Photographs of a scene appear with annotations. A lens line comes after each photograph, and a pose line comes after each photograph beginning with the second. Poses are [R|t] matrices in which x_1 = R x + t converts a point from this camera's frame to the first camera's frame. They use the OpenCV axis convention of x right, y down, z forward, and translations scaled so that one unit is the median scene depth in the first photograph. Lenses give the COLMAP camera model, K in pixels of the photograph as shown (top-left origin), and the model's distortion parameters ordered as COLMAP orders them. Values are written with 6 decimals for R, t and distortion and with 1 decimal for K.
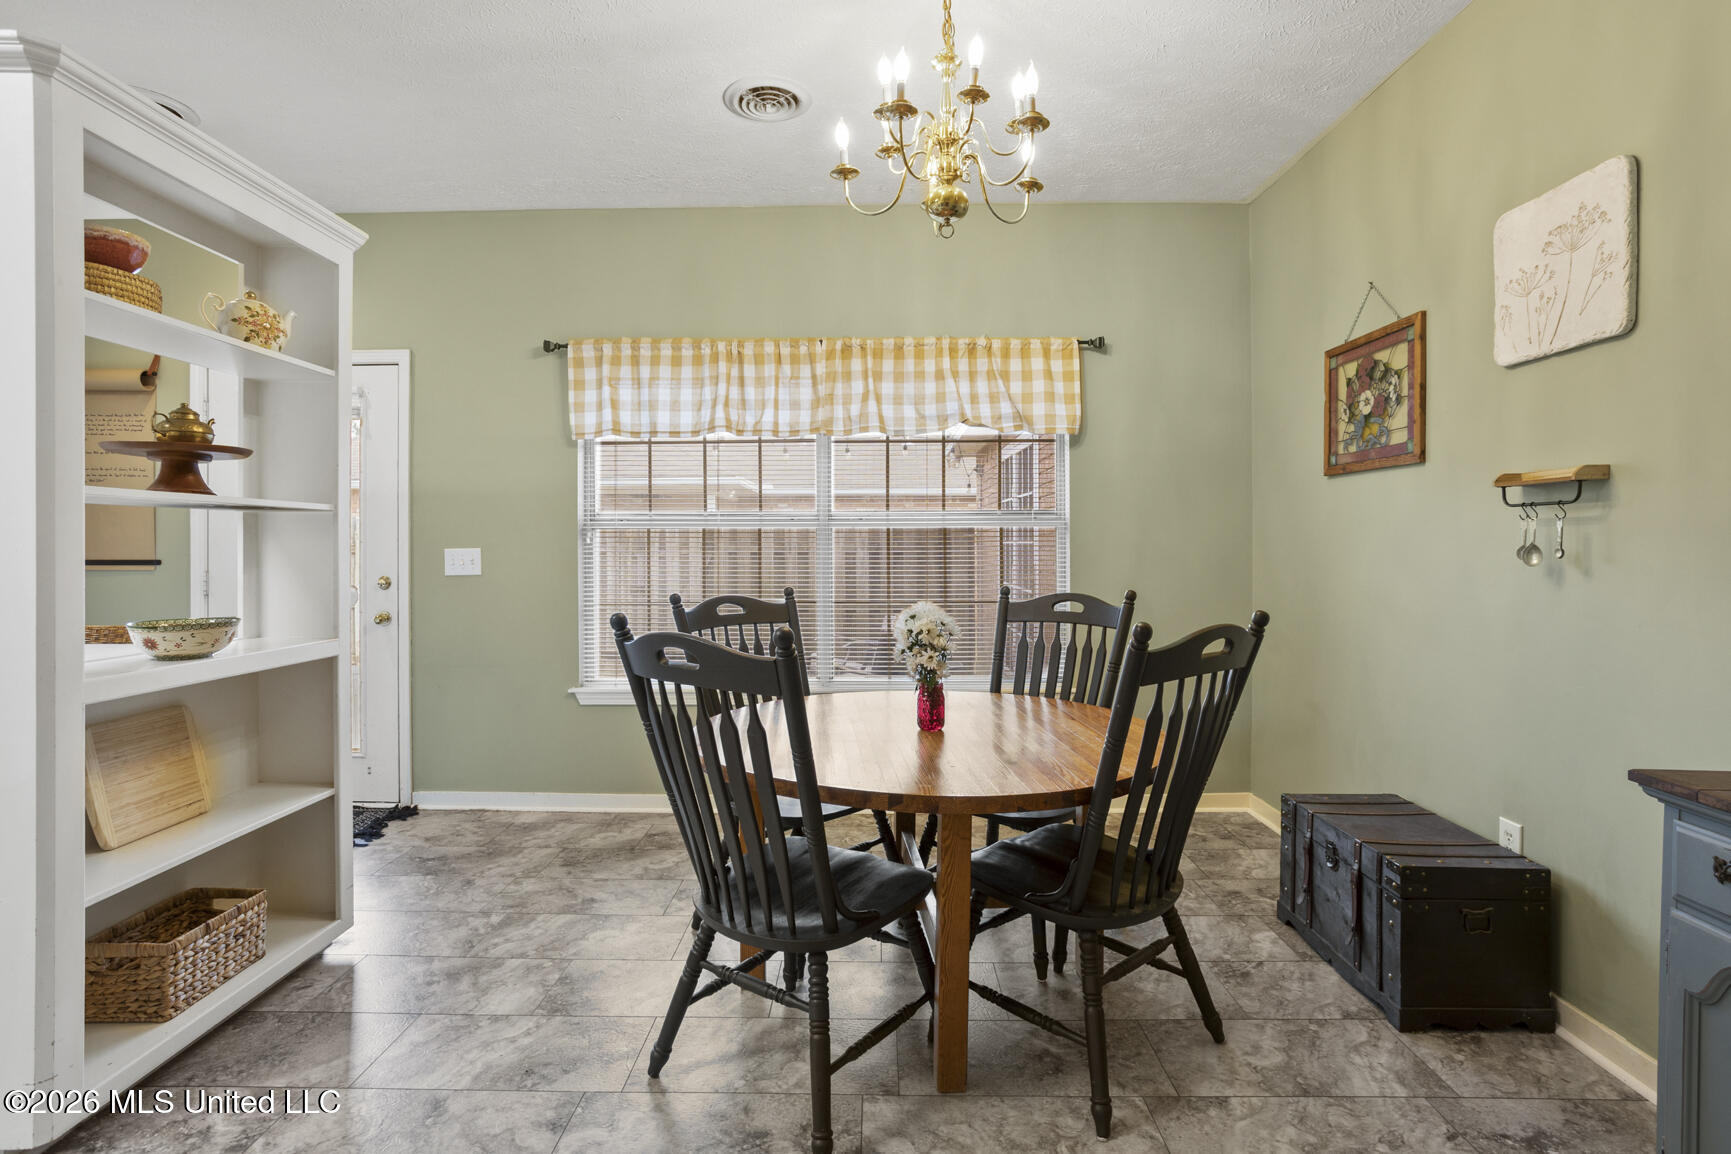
lens RADIAL K [[879.4, 0, 856.2], [0, 879.4, 583.2], [0, 0, 1]] dist [-0.060194, 0.044021]
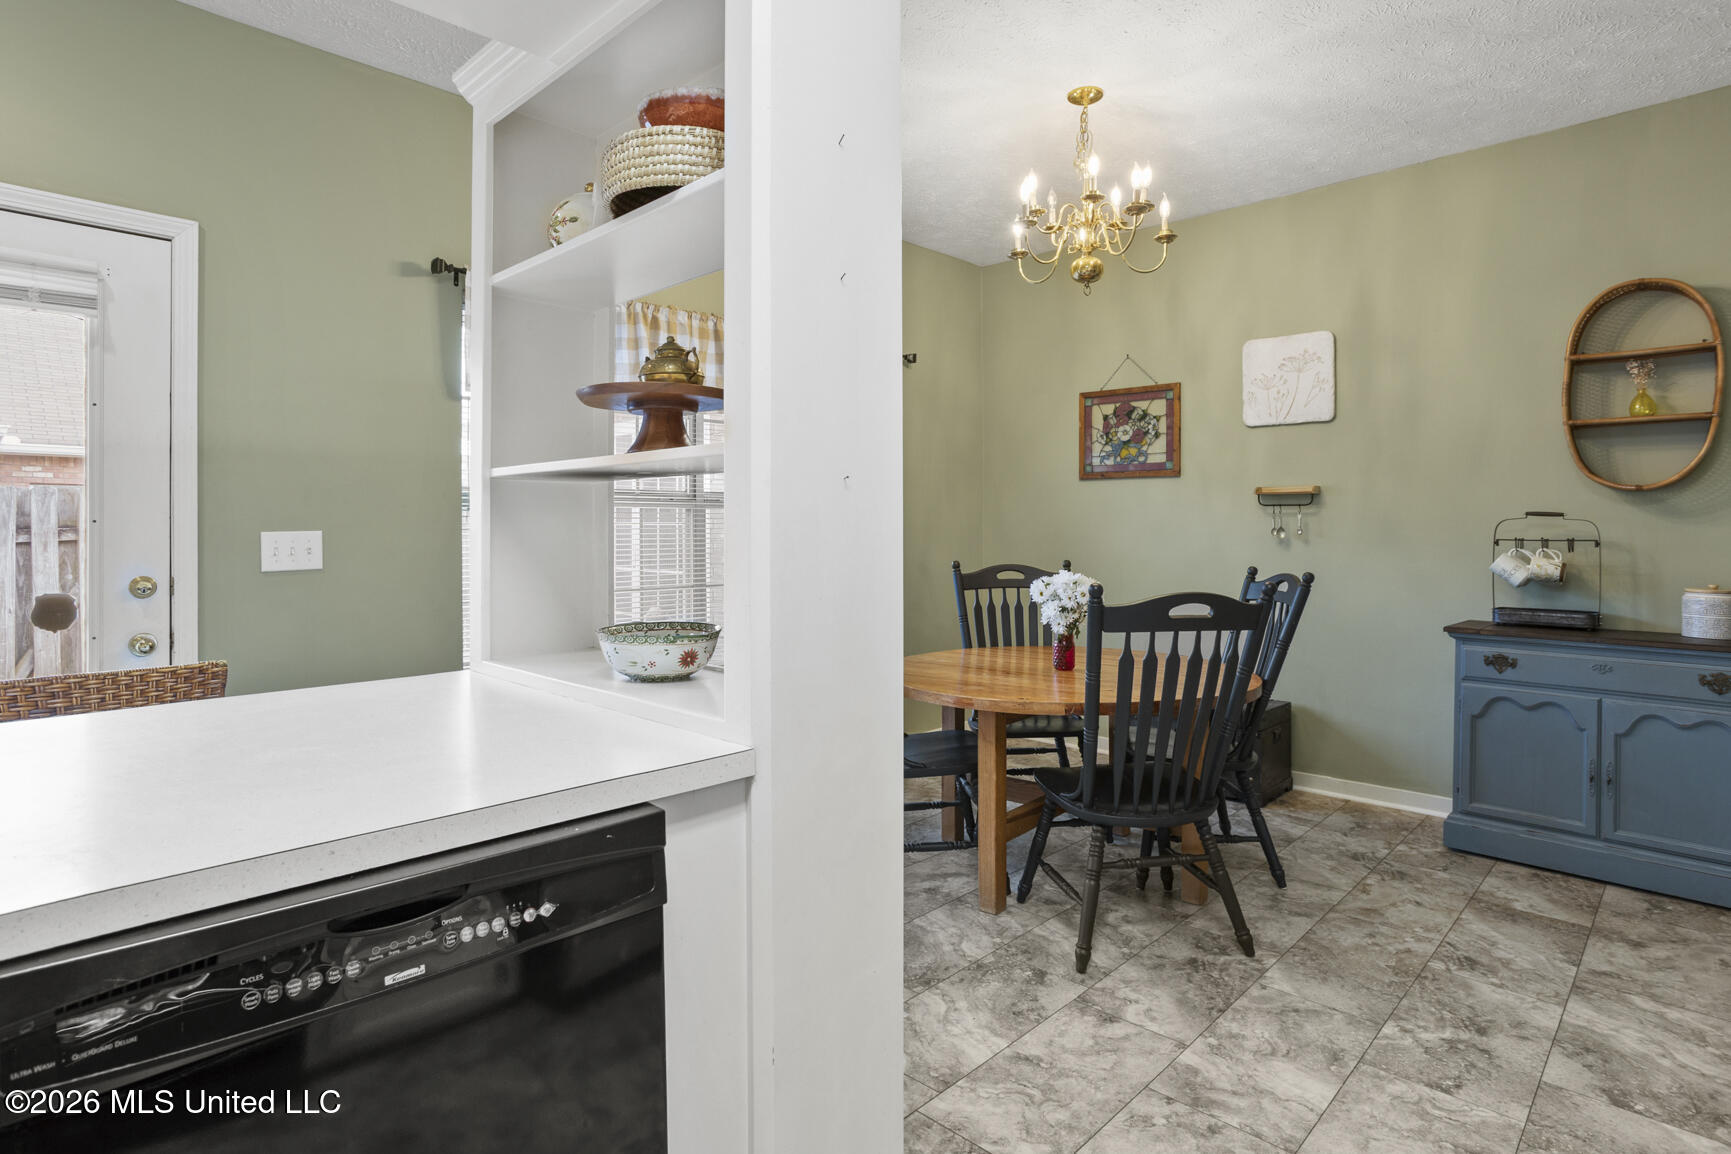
lens RADIAL K [[936.4, 0, 871.2], [0, 936.4, 561.1], [0, 0, 1]] dist [-0.050371, 0.036214]
pose [[0.670418, -0.026230, 0.741520, -0.968592], [0.031332, 0.999484, 0.007027, -0.010459], [-0.741322, 0.018522, 0.670894, 0.247879]]
